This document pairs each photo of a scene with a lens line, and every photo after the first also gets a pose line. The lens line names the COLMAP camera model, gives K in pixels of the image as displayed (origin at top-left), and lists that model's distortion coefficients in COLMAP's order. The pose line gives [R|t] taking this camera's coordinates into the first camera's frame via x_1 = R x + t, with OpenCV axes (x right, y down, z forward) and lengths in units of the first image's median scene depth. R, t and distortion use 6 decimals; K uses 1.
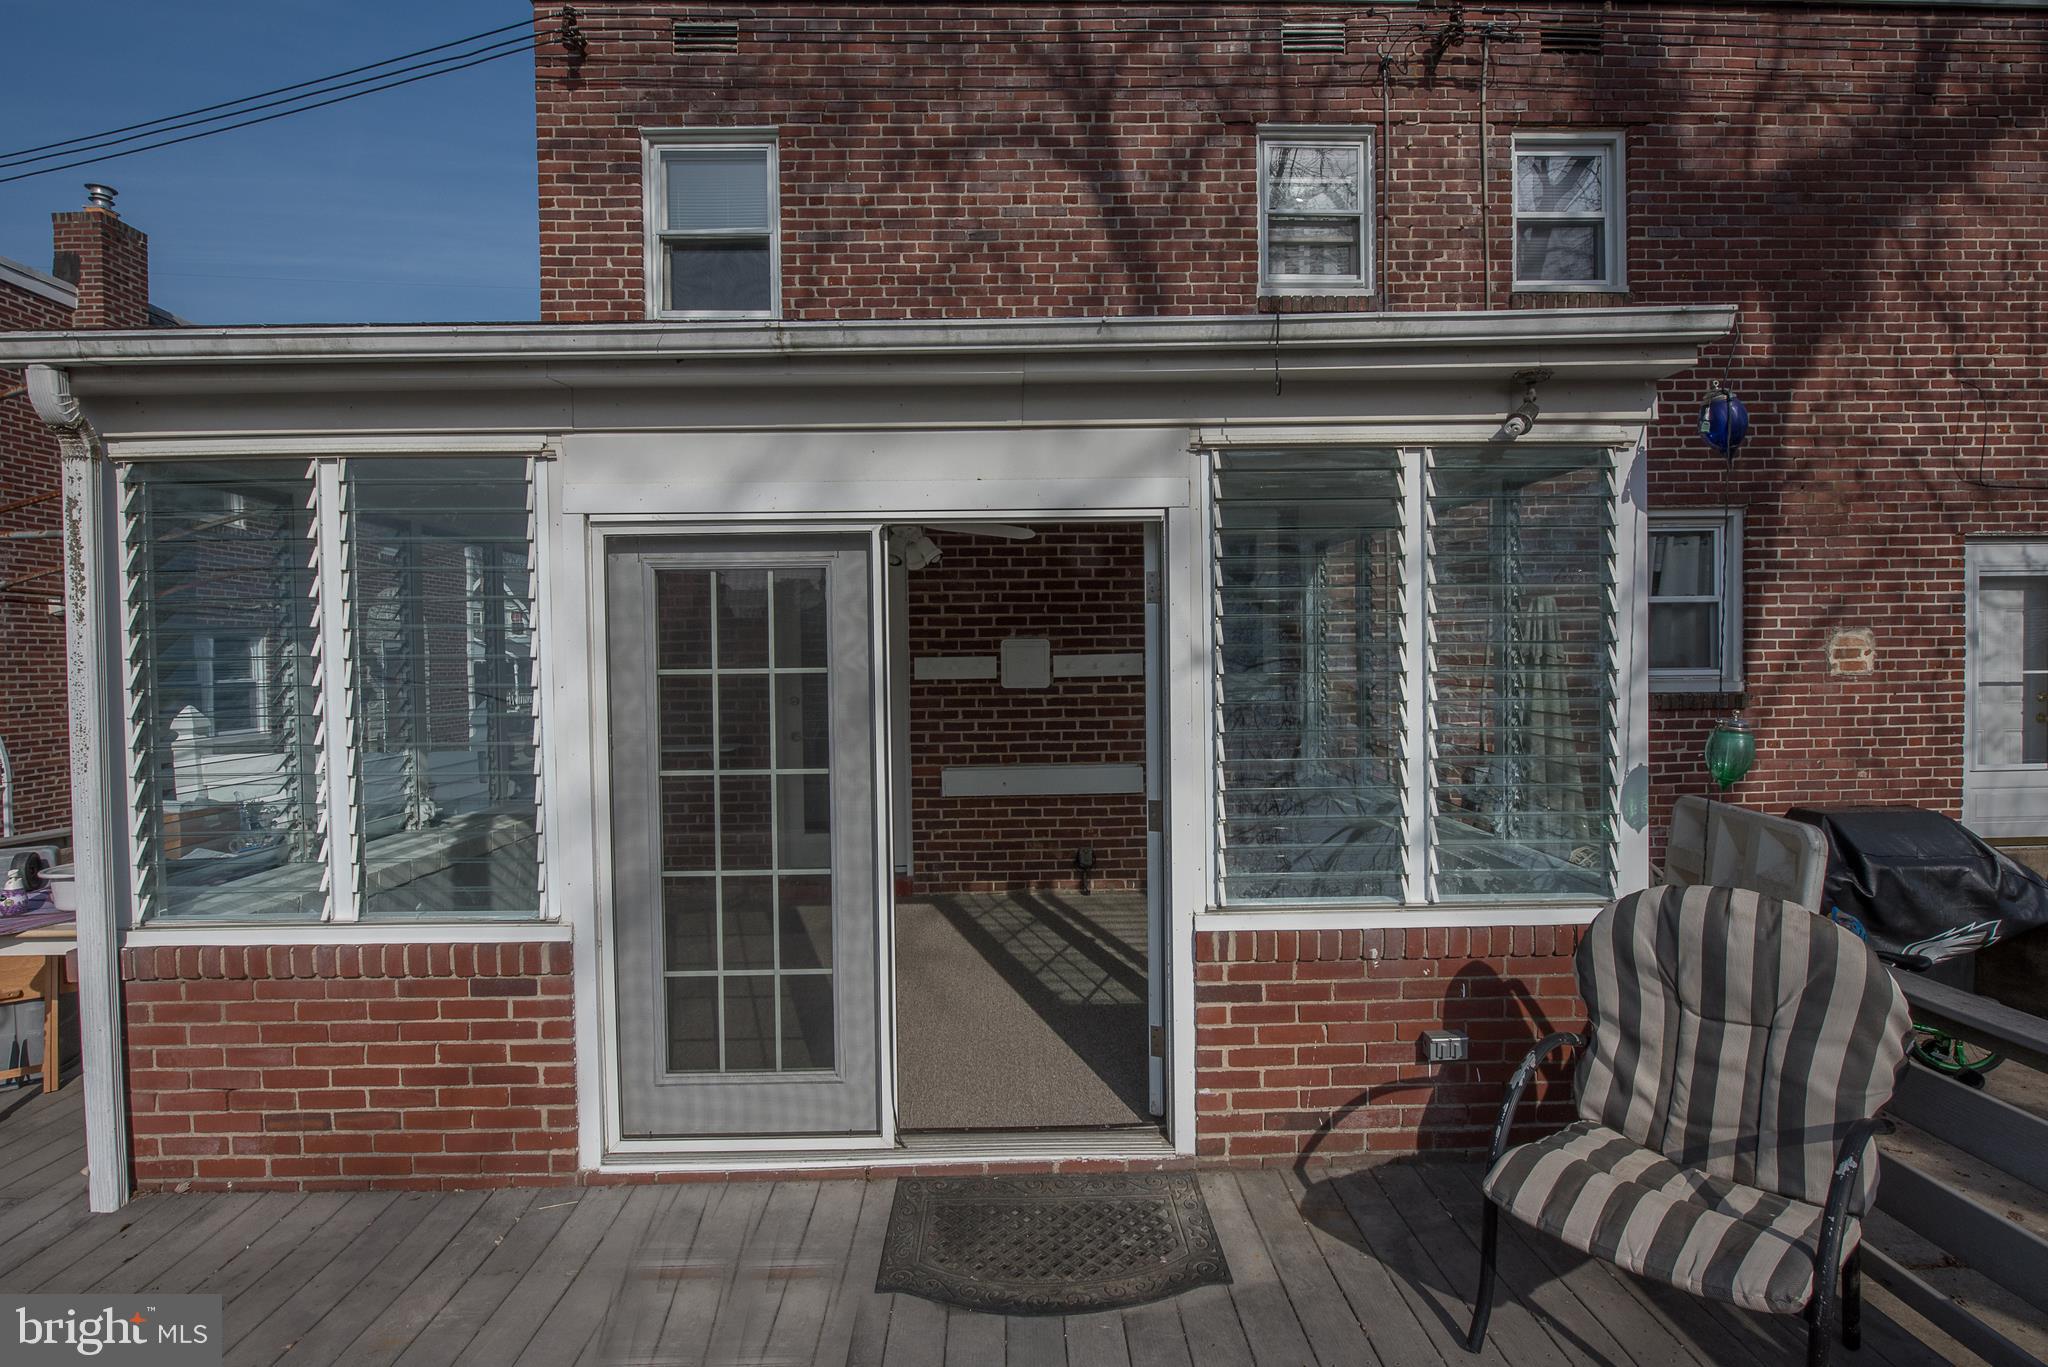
lens RADIAL K [[946.9, 0, 1019.8], [0, 946.9, 678.5], [0, 0, 1]] dist [-0.015201, 0.000491]
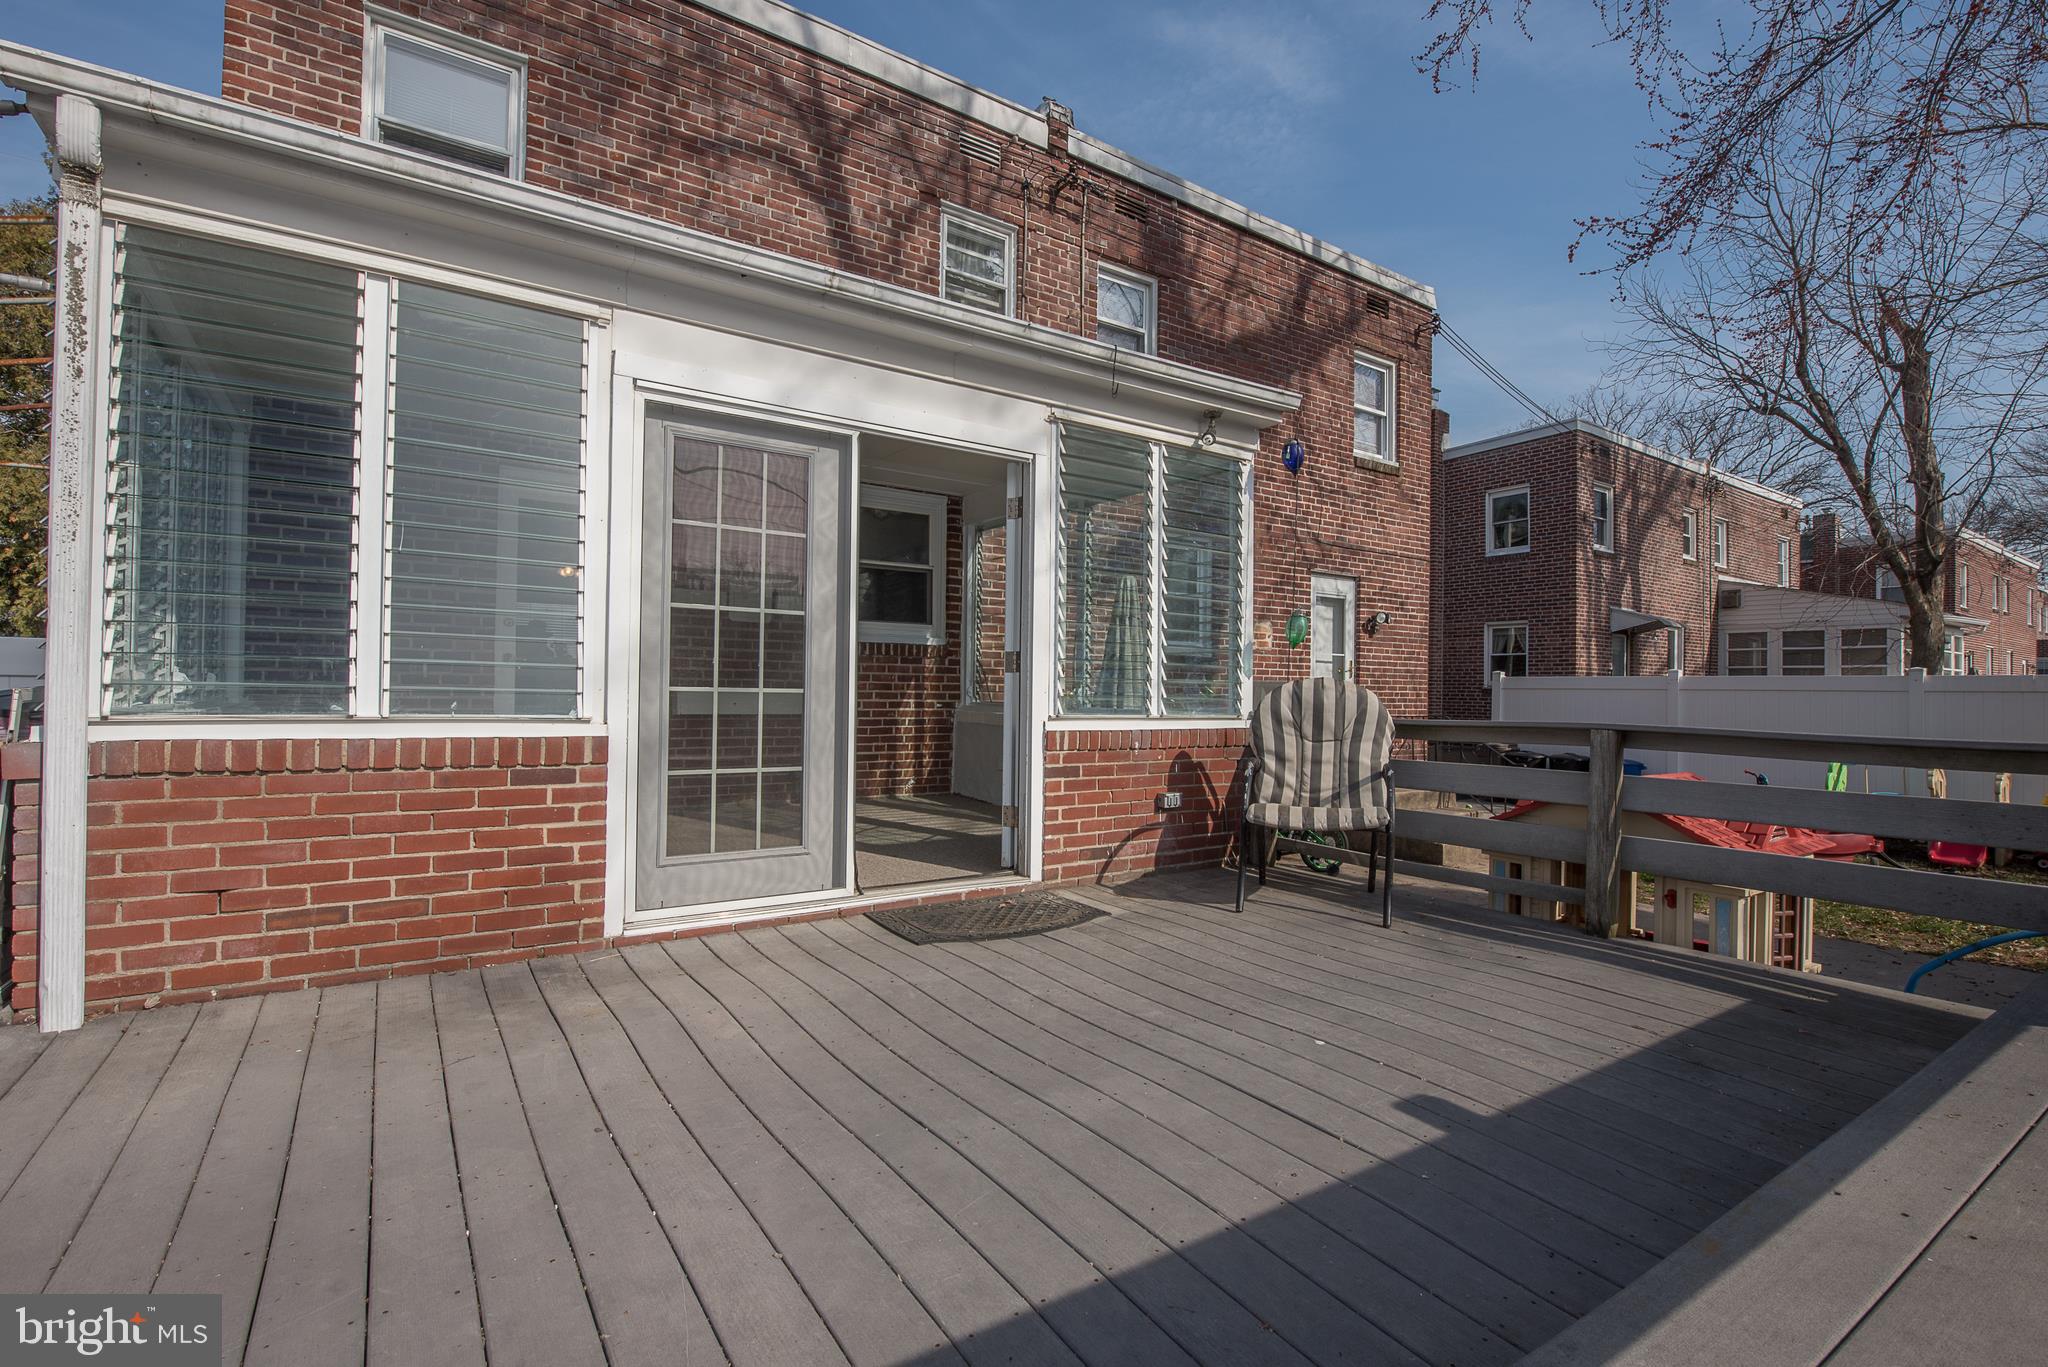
lens RADIAL K [[948.8, 0, 1032.6], [0, 948.8, 686.0], [0, 0, 1]] dist [-0.015150, 0.000077]
pose [[0.832089, 0.030883, 0.553782, -0.345908], [-0.012042, 0.999219, -0.037630, 0.127597], [-0.554511, 0.024643, 0.831811, -0.134922]]
